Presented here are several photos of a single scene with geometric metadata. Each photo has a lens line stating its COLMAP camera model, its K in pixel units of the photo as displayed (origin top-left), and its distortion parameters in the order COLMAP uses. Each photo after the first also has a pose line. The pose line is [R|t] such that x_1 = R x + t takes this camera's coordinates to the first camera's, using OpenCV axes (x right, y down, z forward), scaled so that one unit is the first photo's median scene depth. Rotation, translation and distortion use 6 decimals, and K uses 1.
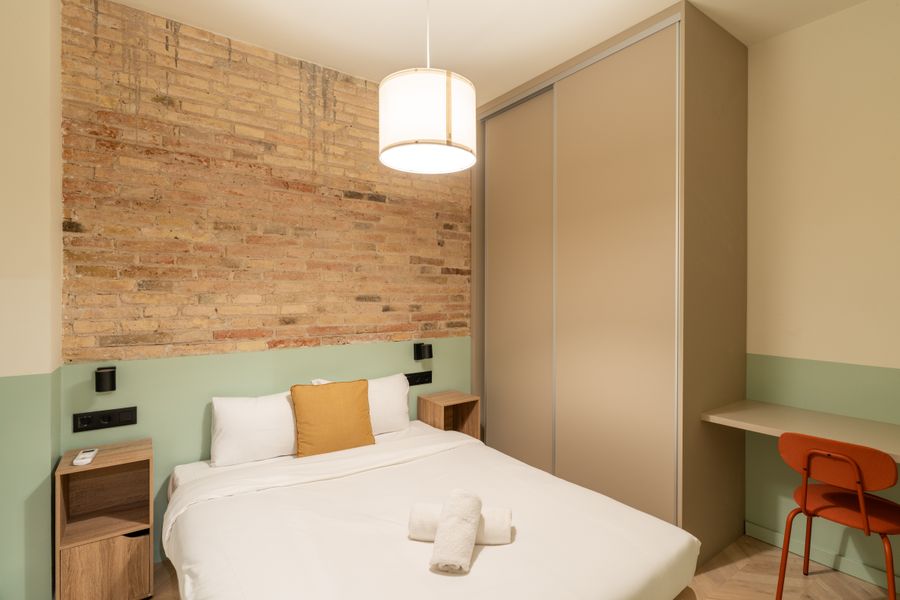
lens RADIAL K [[450.1, 0, 498.7], [0, 450.1, 293.2], [0, 0, 1]] dist [0.000278, -0.000989]
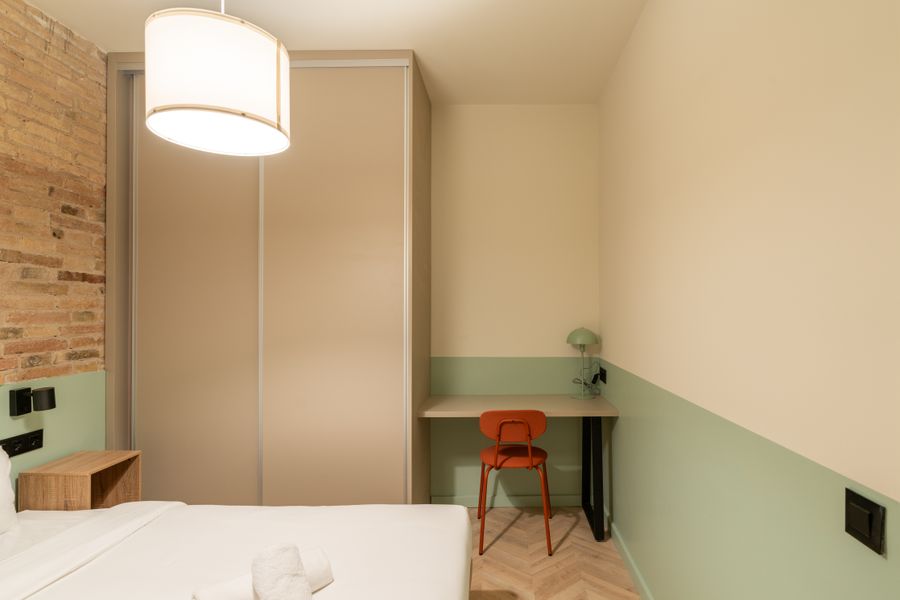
lens RADIAL K [[487.1, 0, 451.3], [0, 487.1, 306.4], [0, 0, 1]] dist [-0.008533, -0.000409]
pose [[0.628635, -0.001907, 0.777698, -0.321227], [0.004165, 0.999991, -0.000914, -0.001074], [-0.777690, 0.003814, 0.628637, 0.101747]]
